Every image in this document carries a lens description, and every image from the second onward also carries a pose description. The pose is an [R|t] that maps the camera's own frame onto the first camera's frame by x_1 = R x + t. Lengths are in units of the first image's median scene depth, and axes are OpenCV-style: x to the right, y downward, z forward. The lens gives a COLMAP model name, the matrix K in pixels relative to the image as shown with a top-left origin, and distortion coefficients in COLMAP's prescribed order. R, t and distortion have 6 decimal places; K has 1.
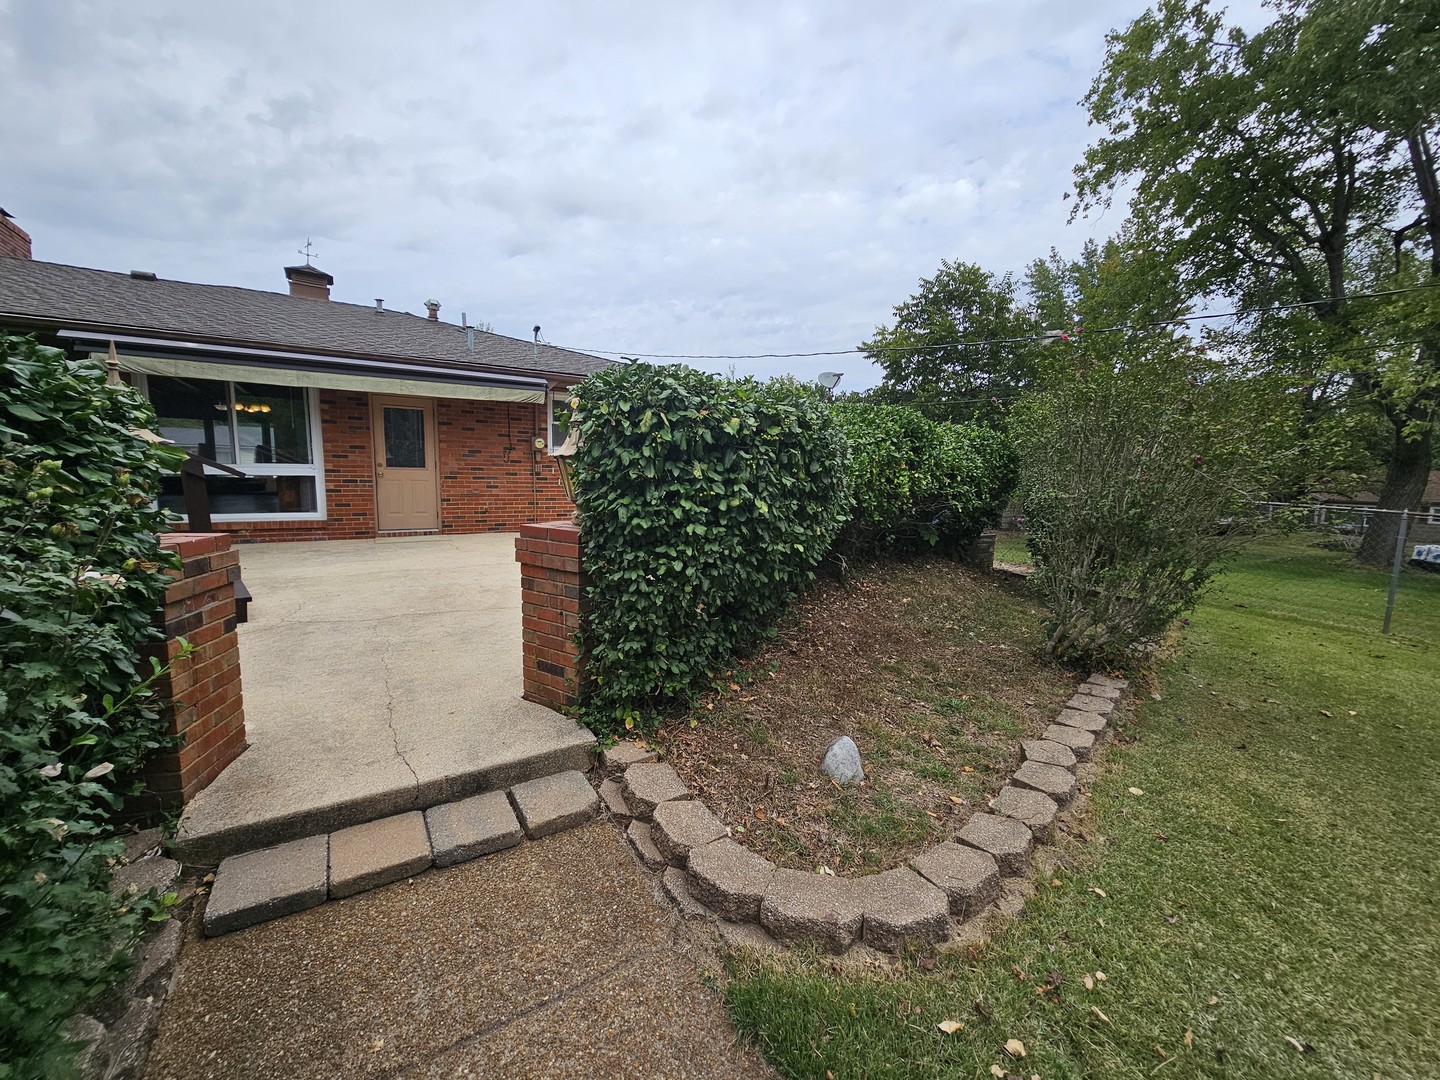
lens RADIAL K [[583.6, 0, 723.2], [0, 583.6, 547.9], [0, 0, 1]] dist [0.003438, -0.002312]
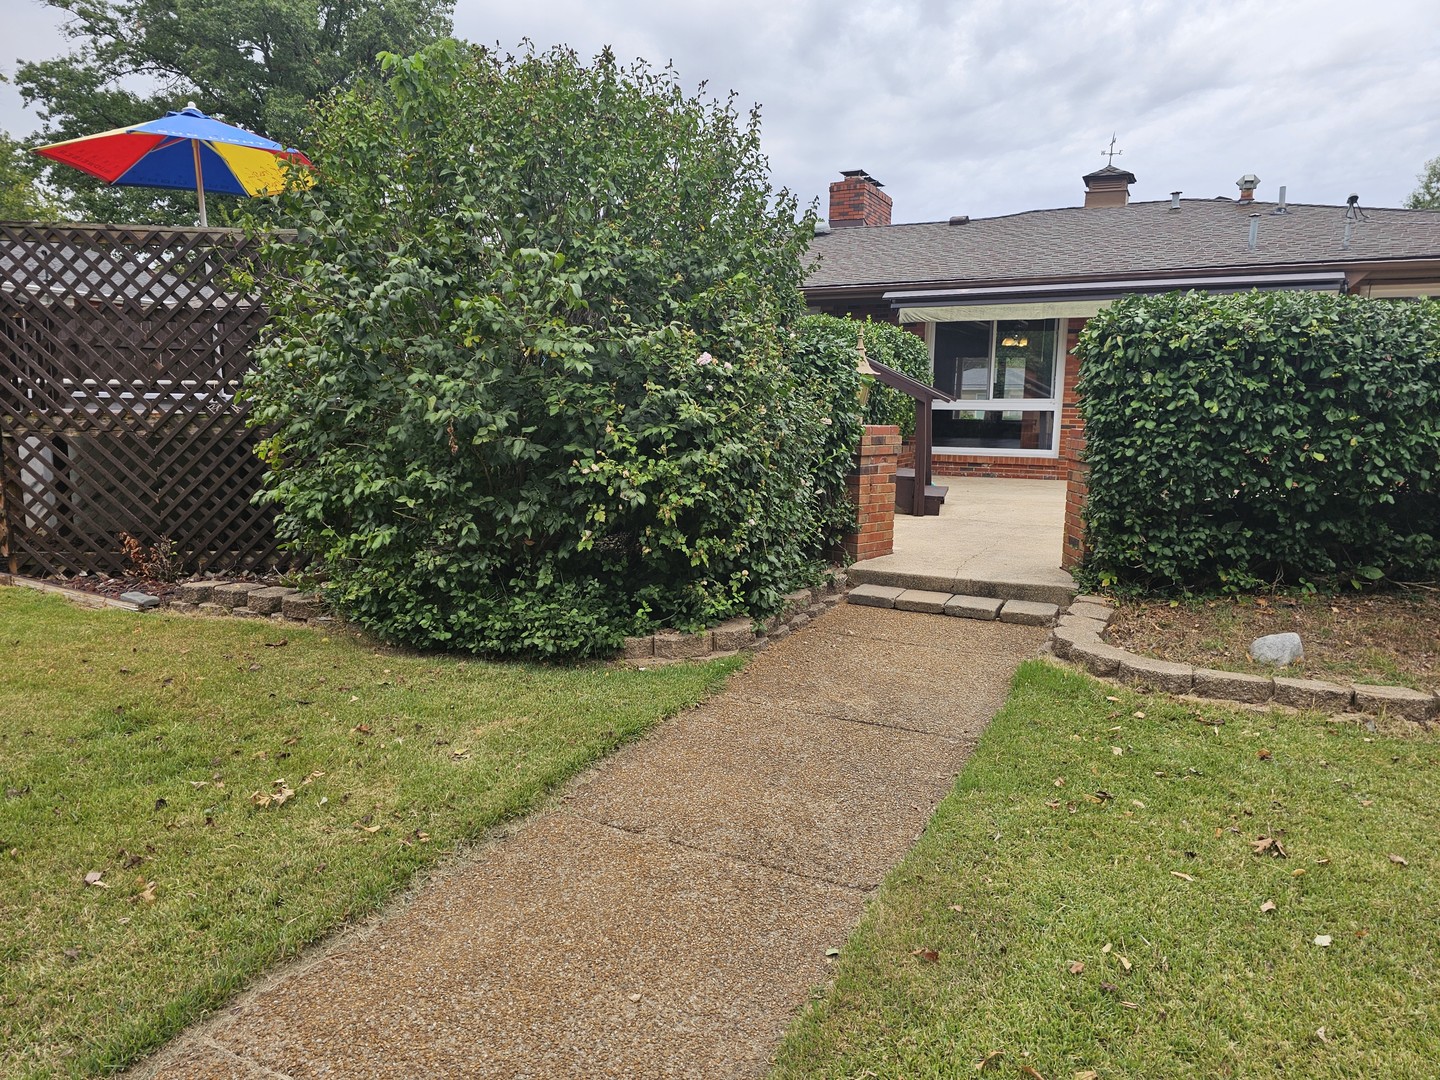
lens RADIAL K [[979.8, 0, 718.1], [0, 979.8, 544.6], [0, 0, 1]] dist [0.017606, -0.005872]
pose [[0.510983, 0.104079, -0.853267, 1.313561], [-0.110950, 0.992325, 0.054598, 0.211810], [0.852400, 0.066771, 0.518609, -0.883820]]
